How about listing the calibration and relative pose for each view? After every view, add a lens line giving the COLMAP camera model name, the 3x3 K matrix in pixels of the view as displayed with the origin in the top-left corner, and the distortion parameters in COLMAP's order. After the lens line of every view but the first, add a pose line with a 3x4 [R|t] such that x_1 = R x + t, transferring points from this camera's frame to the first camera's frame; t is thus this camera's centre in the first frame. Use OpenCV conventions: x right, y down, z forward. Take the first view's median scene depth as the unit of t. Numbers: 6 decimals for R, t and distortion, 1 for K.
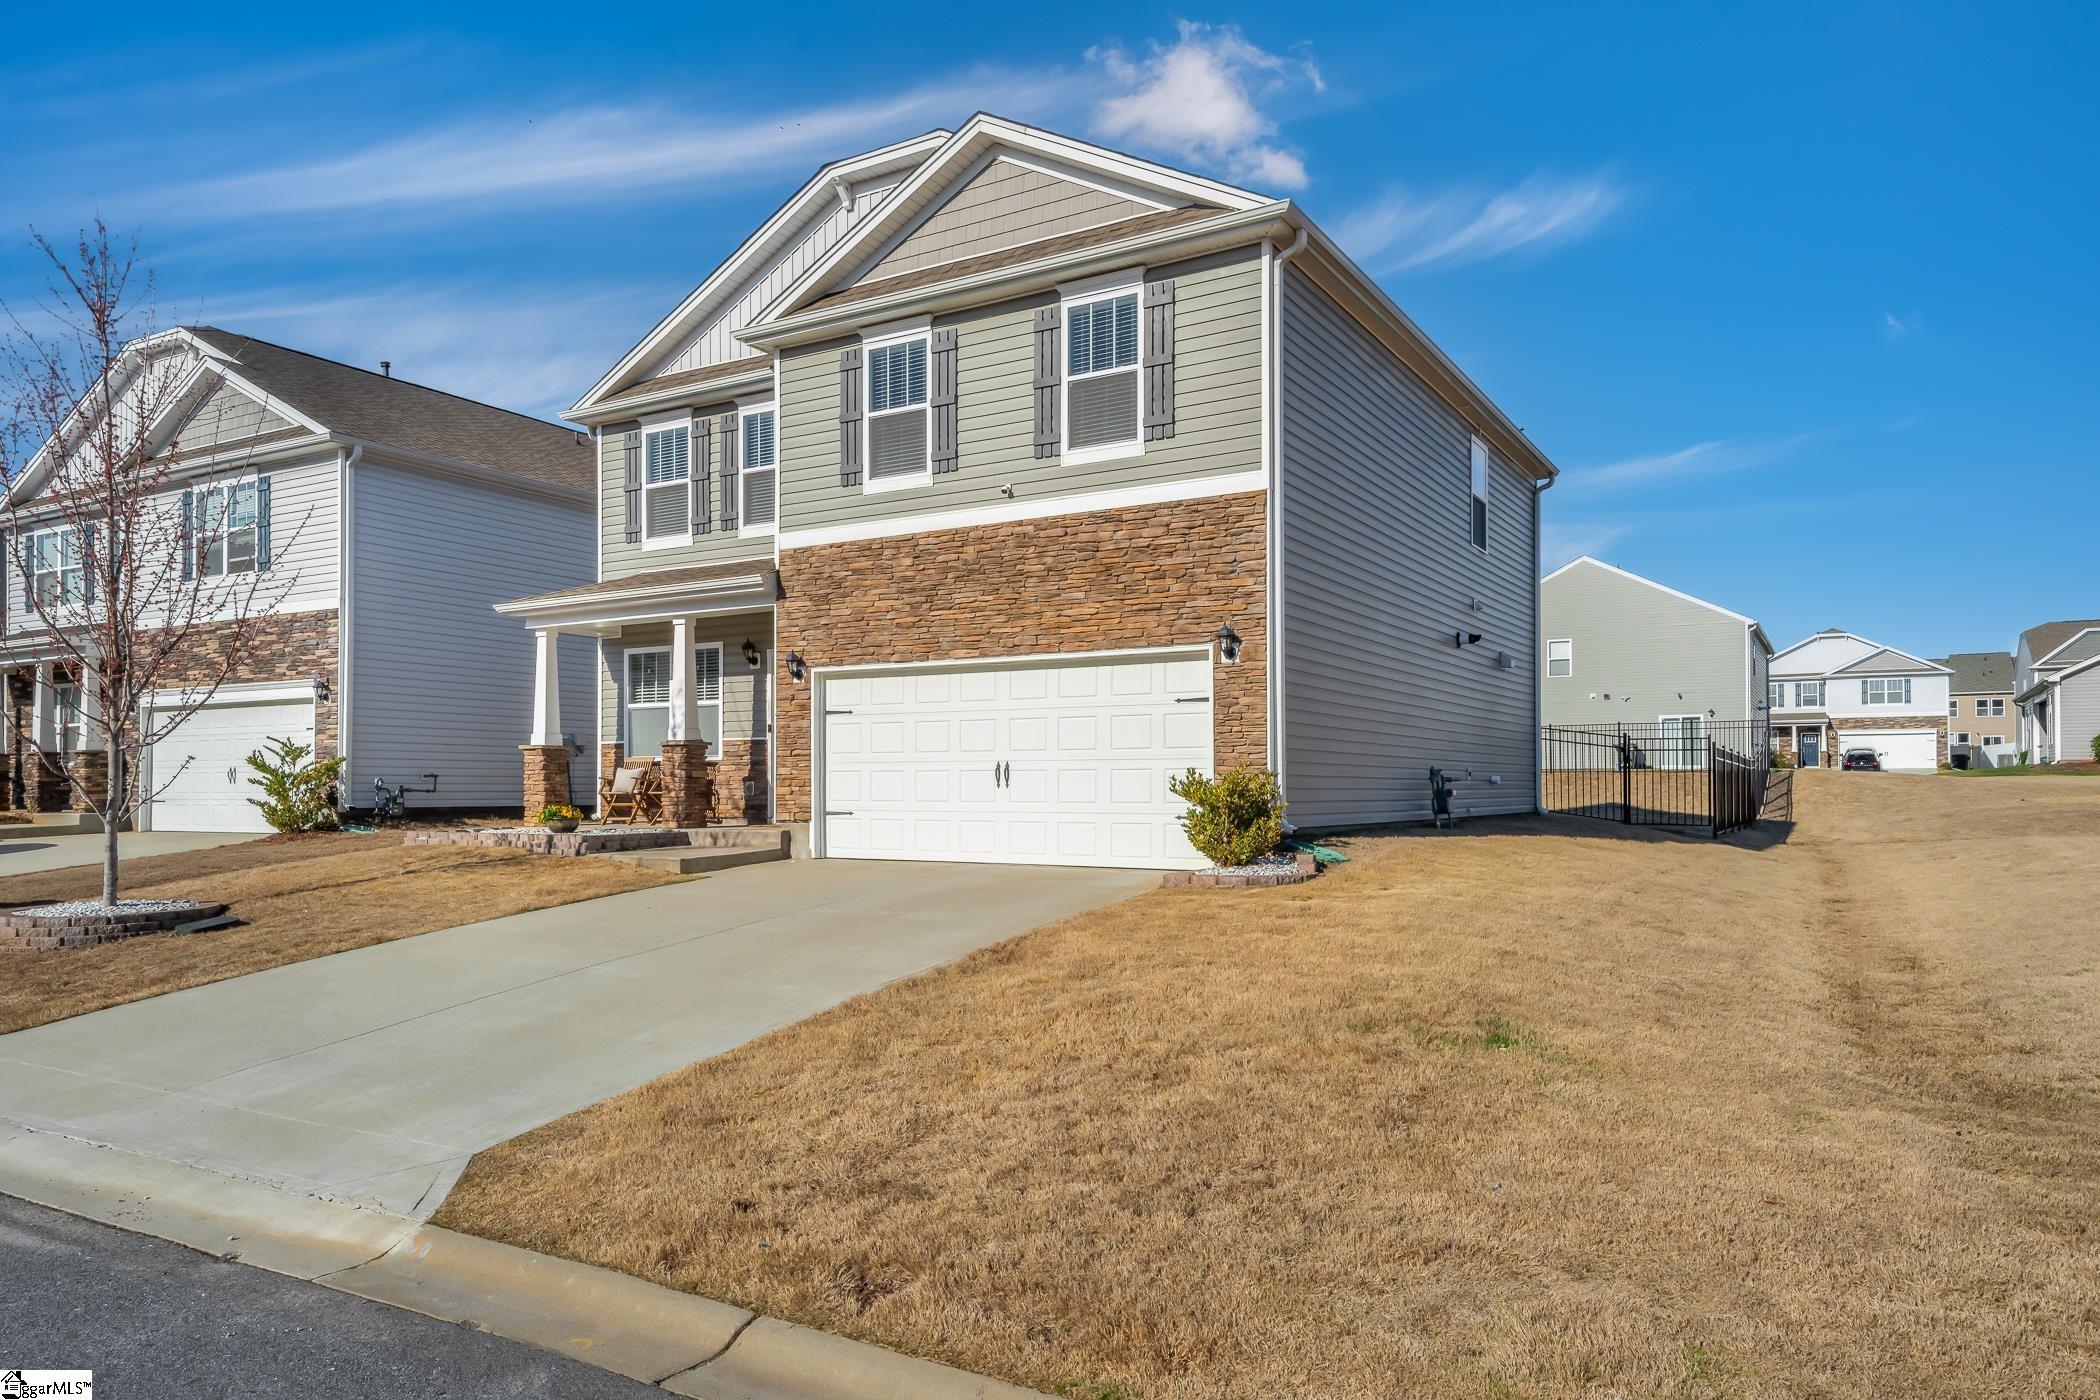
lens RADIAL K [[1382.0, 0, 1048.1], [0, 1382.0, 717.7], [0, 0, 1]] dist [0.021430, -0.000233]
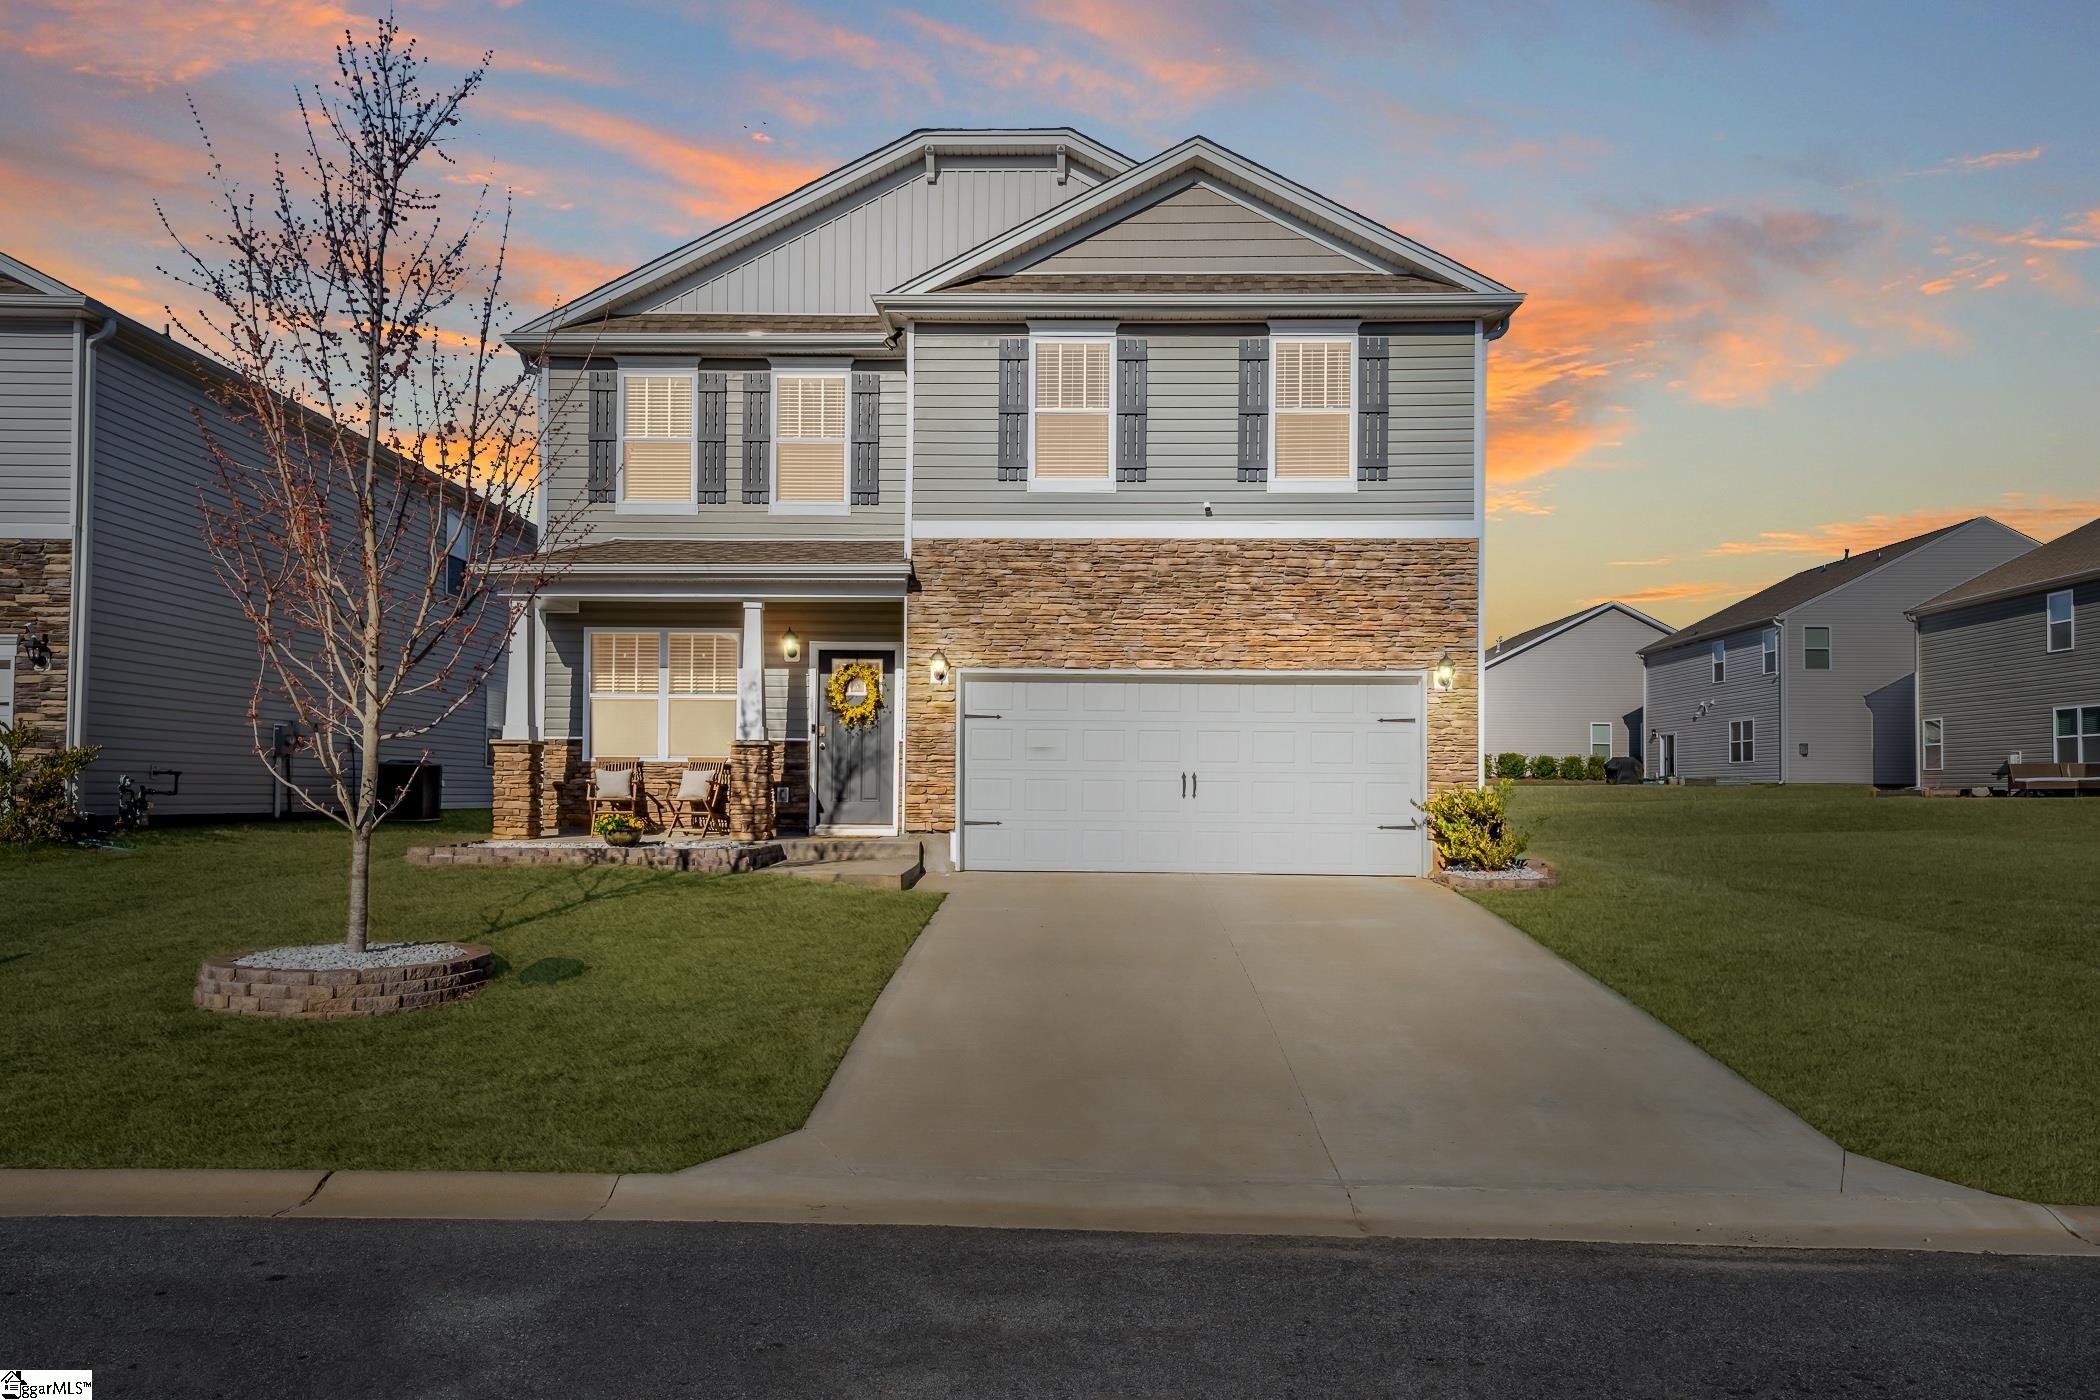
lens RADIAL K [[1419.7, 0, 1048.2], [0, 1419.7, 693.8], [0, 0, 1]] dist [0.031051, 0.001175]
pose [[0.866626, 0.043945, 0.497019, -0.623083], [-0.035034, 0.999015, -0.027243, 0.005738], [-0.497727, 0.006197, 0.867312, 0.140114]]
